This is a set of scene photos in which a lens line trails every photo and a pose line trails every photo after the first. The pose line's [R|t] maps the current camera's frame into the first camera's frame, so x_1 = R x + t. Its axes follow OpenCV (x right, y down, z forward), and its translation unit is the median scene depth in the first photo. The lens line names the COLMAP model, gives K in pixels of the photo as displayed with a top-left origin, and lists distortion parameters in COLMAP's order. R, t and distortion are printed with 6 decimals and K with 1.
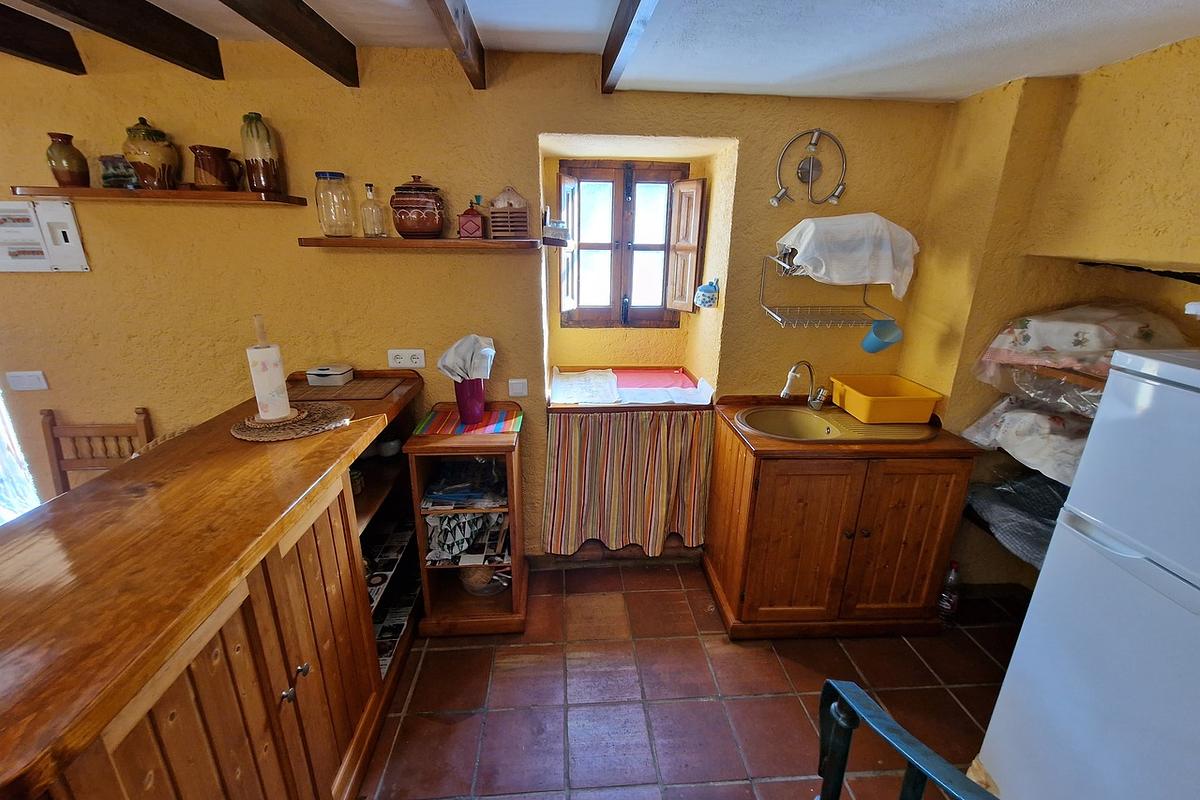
lens RADIAL K [[490.2, 0, 598.3], [0, 490.2, 387.0], [0, 0, 1]] dist [-0.000776, -0.000125]
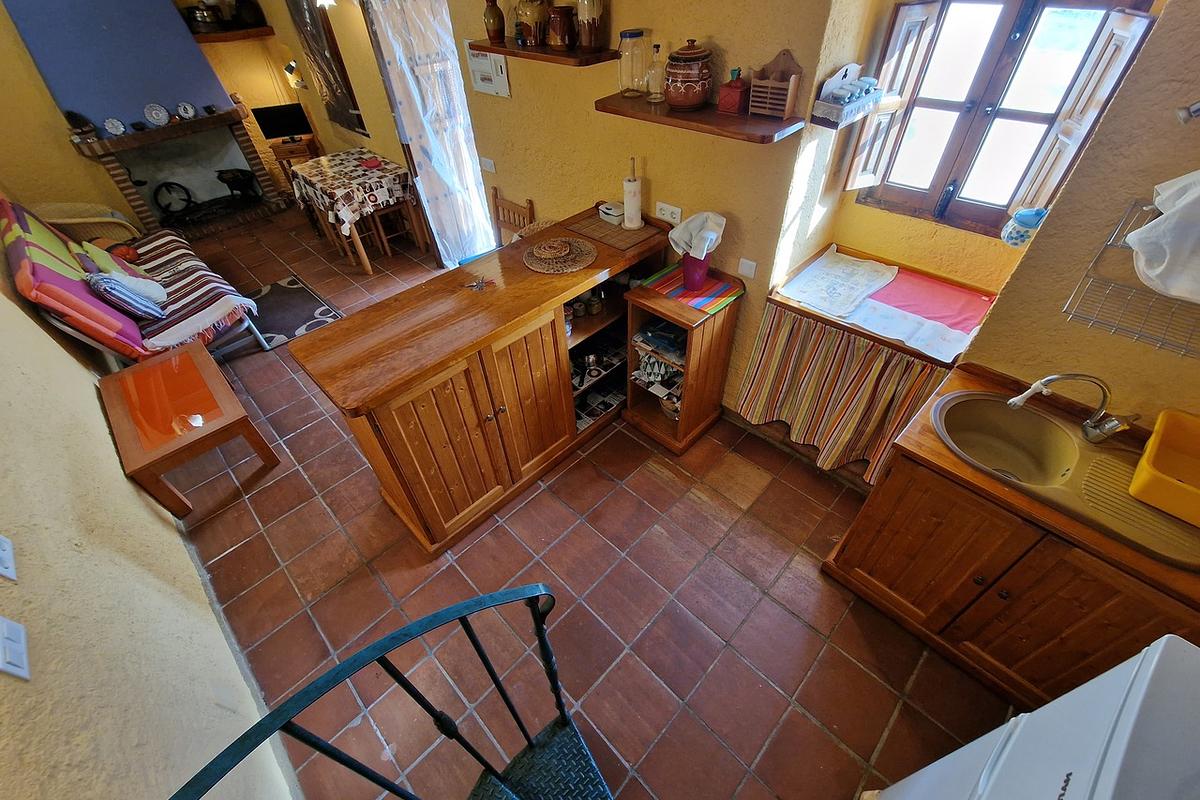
lens RADIAL K [[490.2, 0, 598.3], [0, 490.2, 387.0], [0, 0, 1]] dist [-0.000776, -0.000125]
pose [[0.663569, 0.473477, -0.579220, 0.379100], [-0.171260, 0.849819, 0.498476, -0.271079], [0.728249, -0.231576, 0.645001, 0.050605]]
